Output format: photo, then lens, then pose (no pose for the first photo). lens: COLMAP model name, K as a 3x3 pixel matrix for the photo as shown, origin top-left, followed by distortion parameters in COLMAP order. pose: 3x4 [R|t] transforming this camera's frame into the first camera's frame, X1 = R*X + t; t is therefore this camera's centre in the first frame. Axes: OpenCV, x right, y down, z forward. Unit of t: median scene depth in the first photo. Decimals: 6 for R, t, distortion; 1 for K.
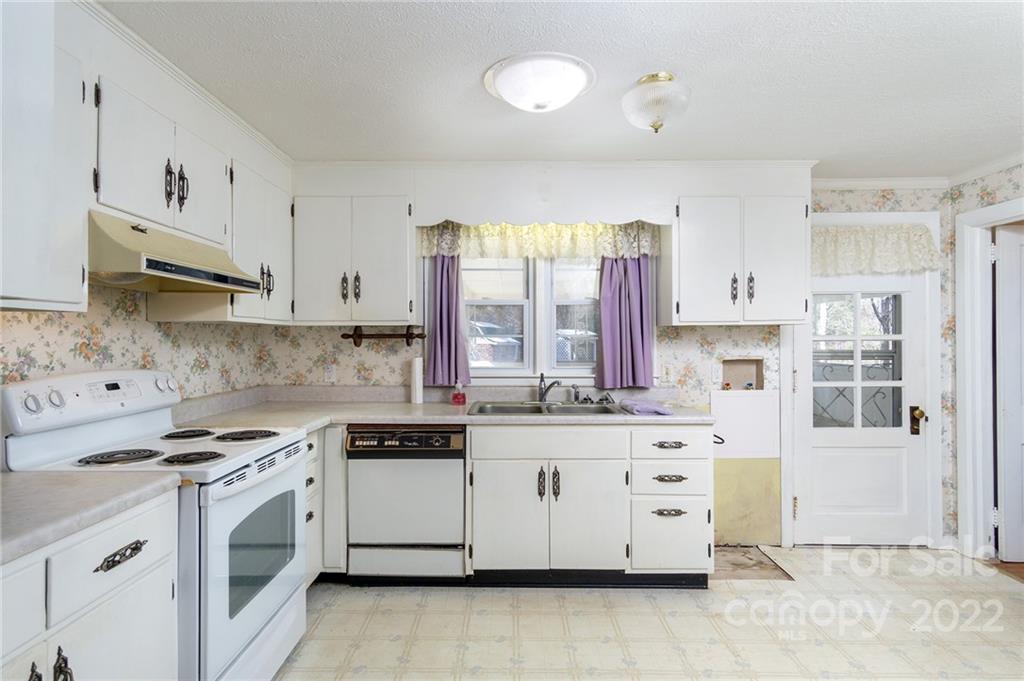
lens RADIAL K [[543.6, 0, 498.3], [0, 543.6, 338.1], [0, 0, 1]] dist [0.002844, 0.003364]
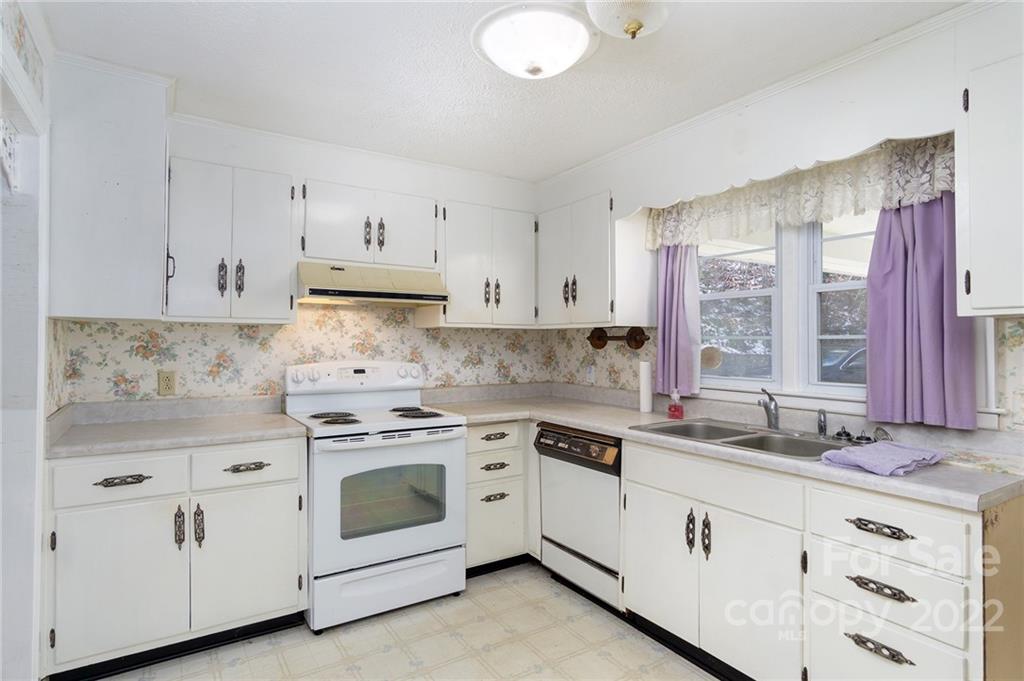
lens RADIAL K [[543.6, 0, 513.2], [0, 543.6, 338.9], [0, 0, 1]] dist [0.002844, 0.003364]
pose [[0.553353, -0.002133, -0.832944, 0.576298], [-0.001479, 0.999993, -0.003543, 0.001503], [0.832945, 0.003192, 0.553346, 0.368272]]
